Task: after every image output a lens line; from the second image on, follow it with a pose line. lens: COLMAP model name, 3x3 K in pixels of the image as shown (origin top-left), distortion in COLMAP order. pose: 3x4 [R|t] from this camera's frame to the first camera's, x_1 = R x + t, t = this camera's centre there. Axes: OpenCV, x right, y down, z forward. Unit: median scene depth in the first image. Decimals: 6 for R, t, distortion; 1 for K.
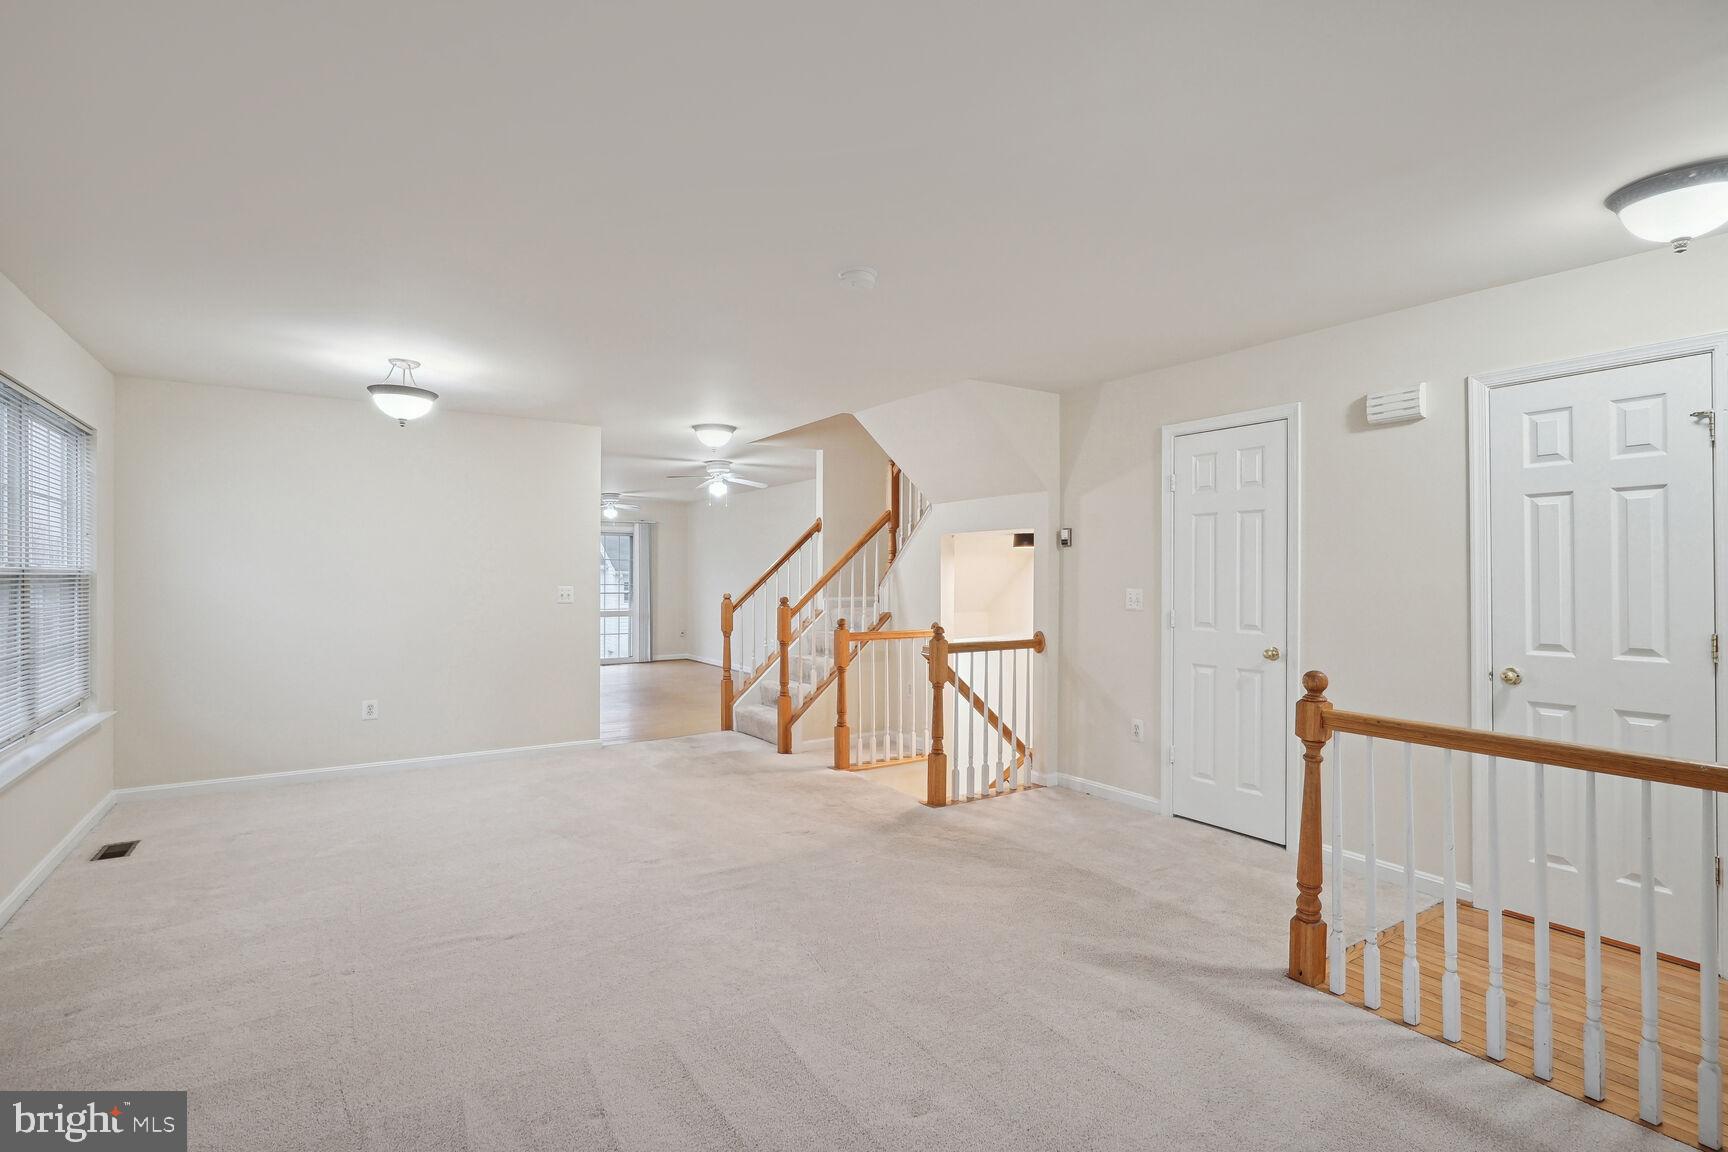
lens RADIAL K [[819.9, 0, 865.3], [0, 819.9, 563.0], [0, 0, 1]] dist [0.000452, 0.000009]
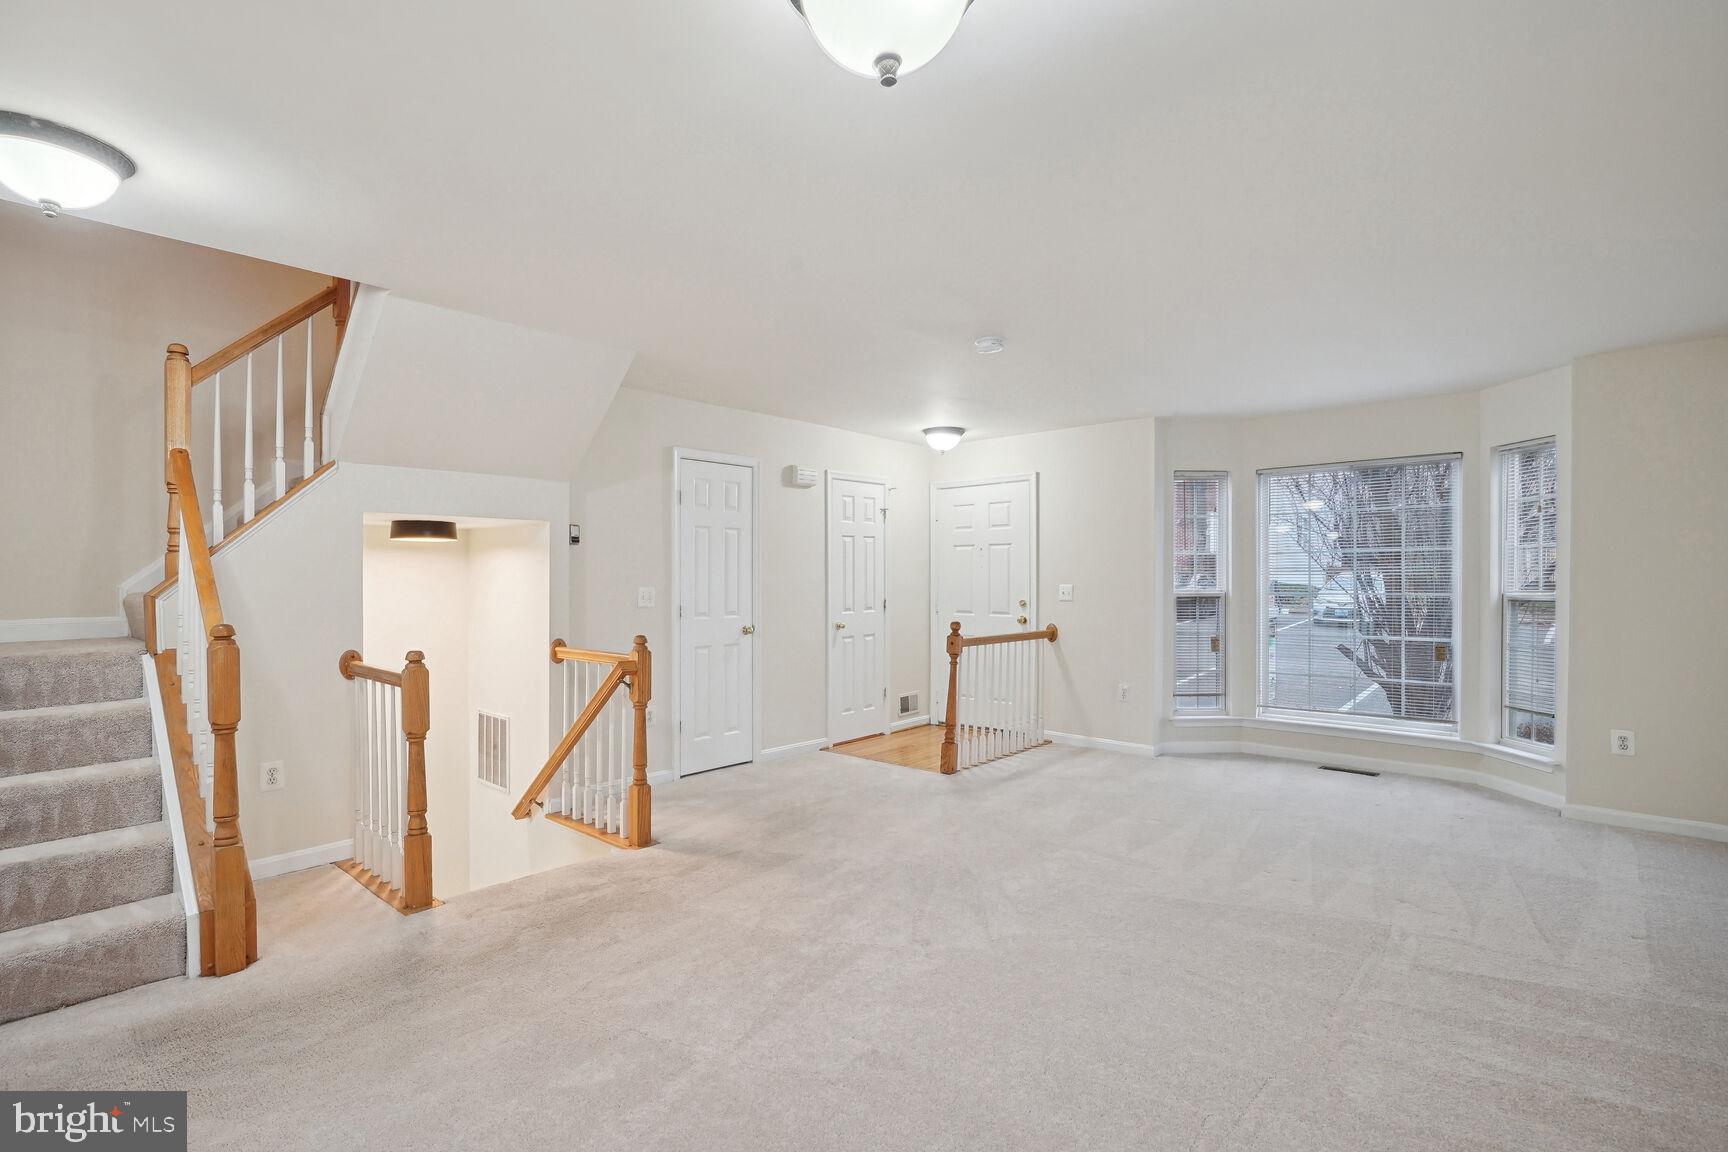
lens RADIAL K [[819.9, 0, 865.3], [0, 819.9, 563.0], [0, 0, 1]] dist [0.000452, 0.000009]
pose [[-0.255600, 0.009480, 0.966736, -0.935705], [-0.014788, 0.999797, -0.013714, 0.010881], [-0.966670, -0.017801, -0.255408, 1.165560]]
